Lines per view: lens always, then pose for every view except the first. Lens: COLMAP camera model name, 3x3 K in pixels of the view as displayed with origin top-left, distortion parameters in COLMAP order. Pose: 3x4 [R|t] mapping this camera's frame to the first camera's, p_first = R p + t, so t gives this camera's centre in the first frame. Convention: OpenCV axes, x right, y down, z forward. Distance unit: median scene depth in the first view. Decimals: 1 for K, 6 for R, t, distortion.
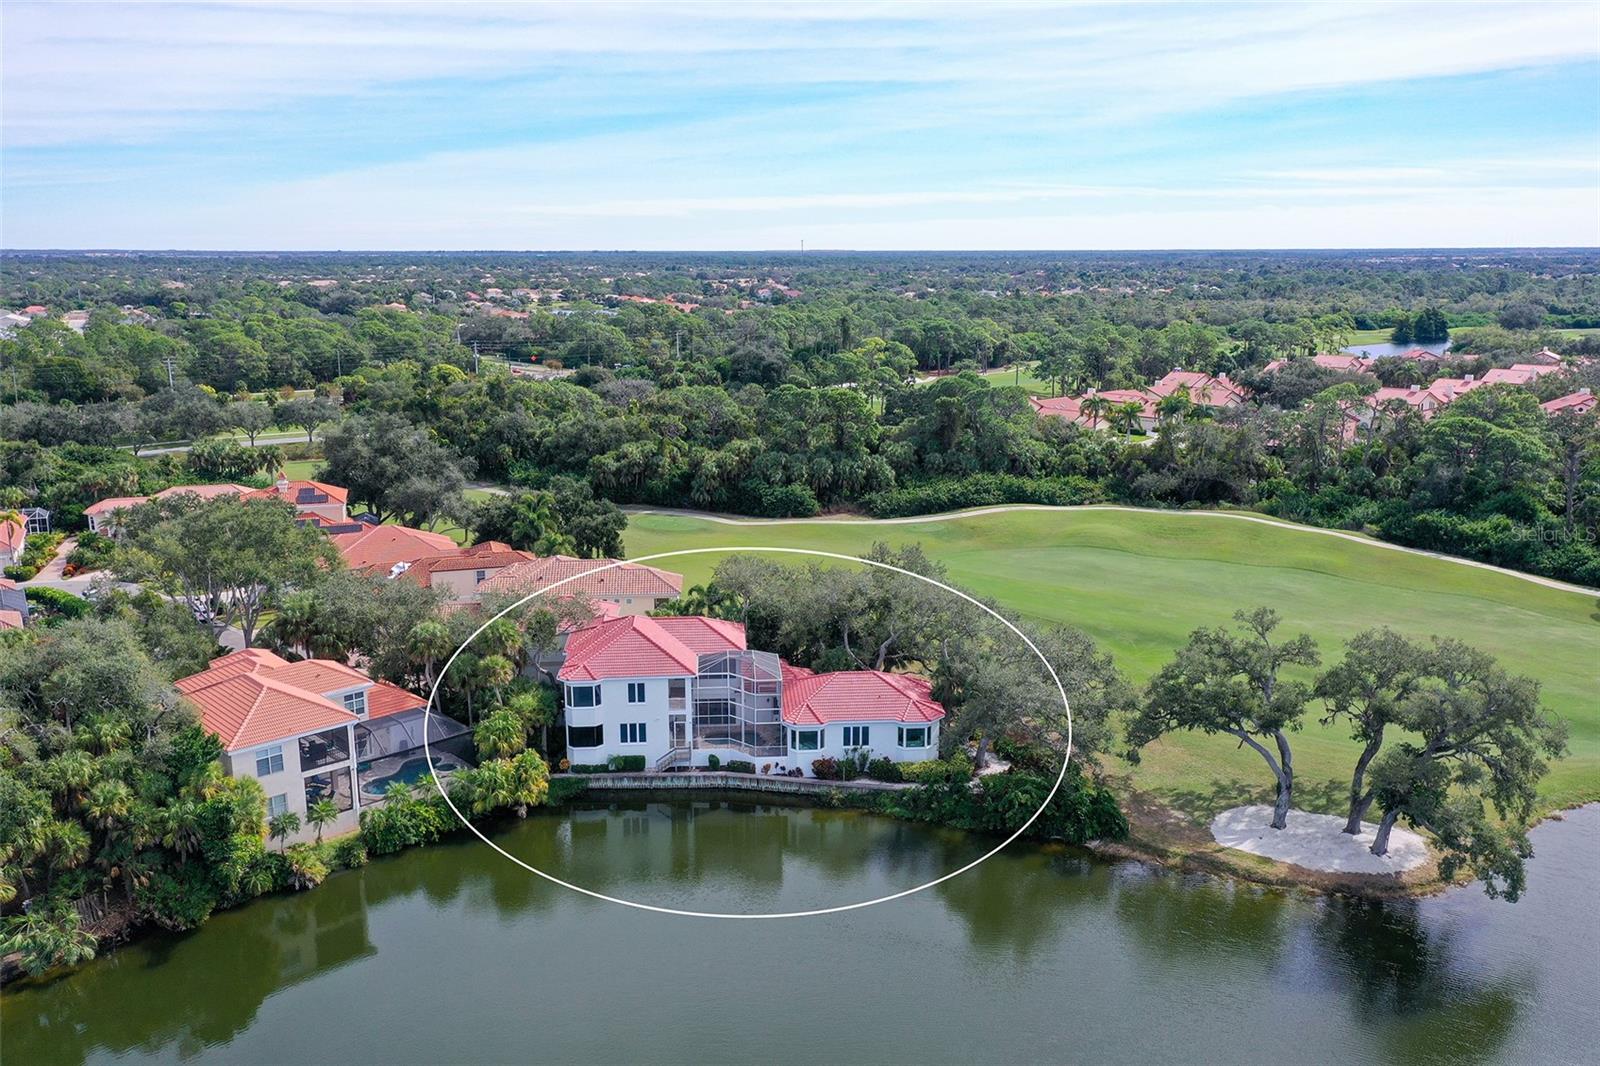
lens RADIAL K [[1294.1, 0, 800.0], [0, 1294.1, 533.0], [0, 0, 1]] dist [-0.007417, 0.053813]
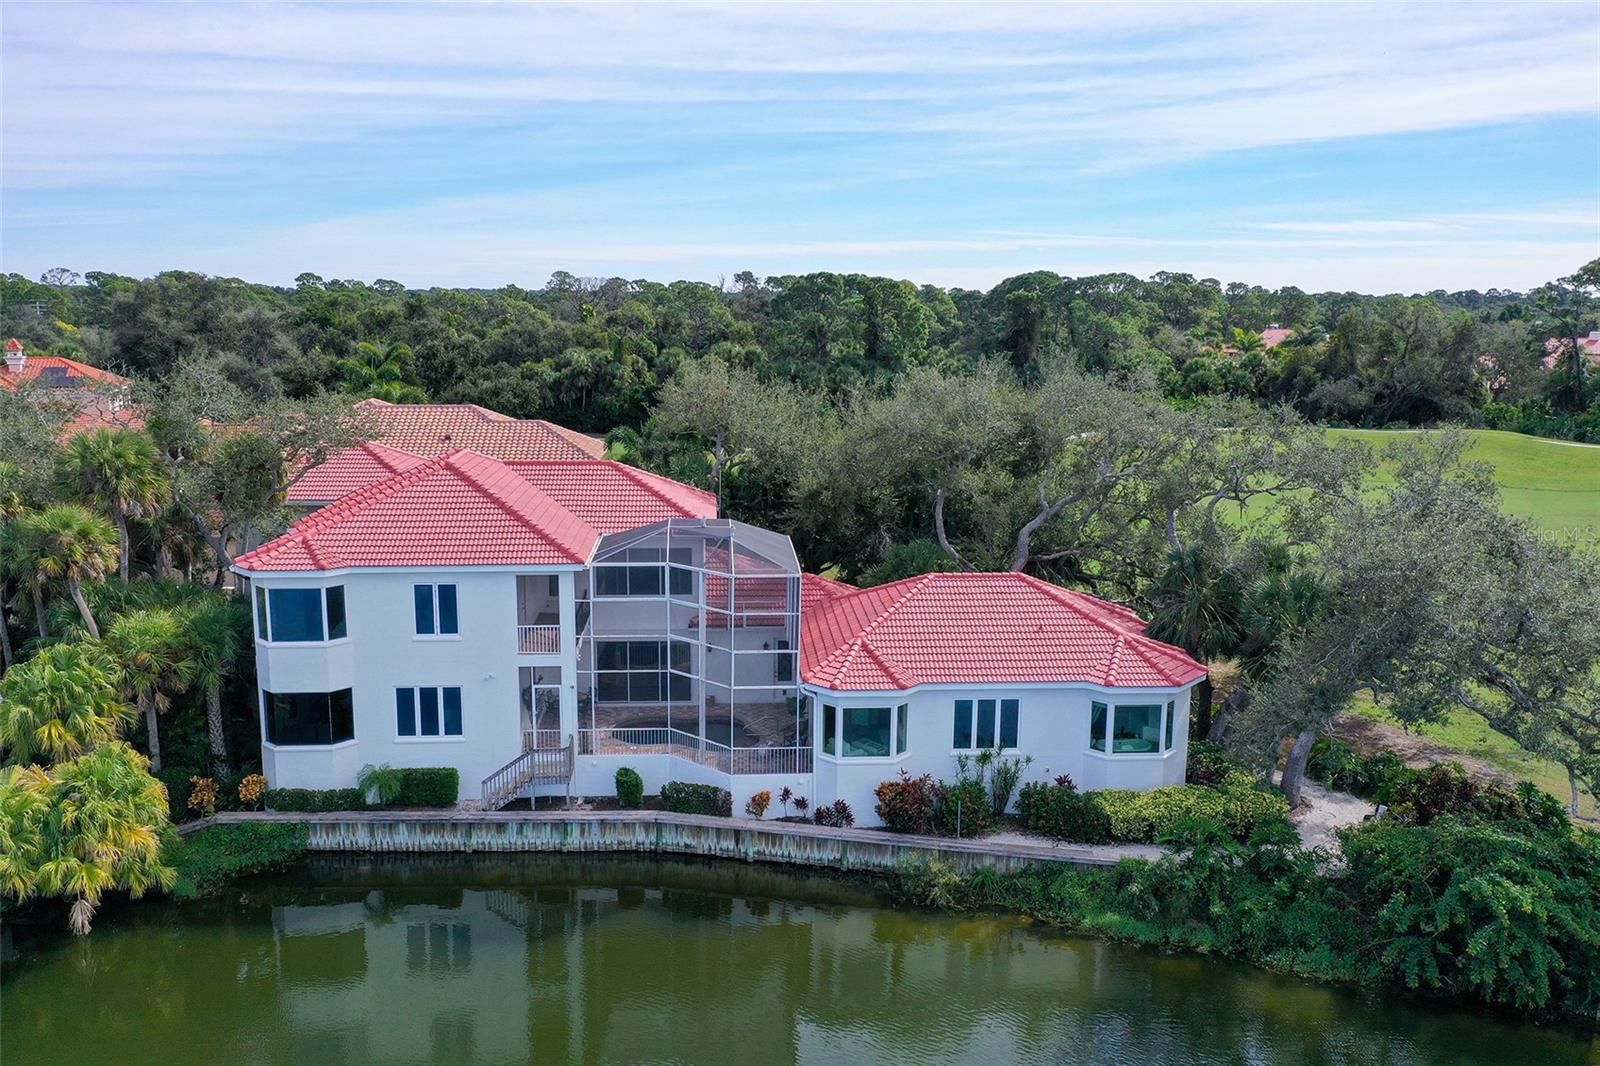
lens RADIAL K [[1294.1, 0, 800.0], [0, 1294.1, 533.0], [0, 0, 1]] dist [-0.007417, 0.053813]
pose [[0.999947, 0.010215, -0.001566, -0.013724], [-0.010265, 0.999301, -0.035938, 0.113184], [0.001197, 0.035952, 0.999353, 0.600574]]
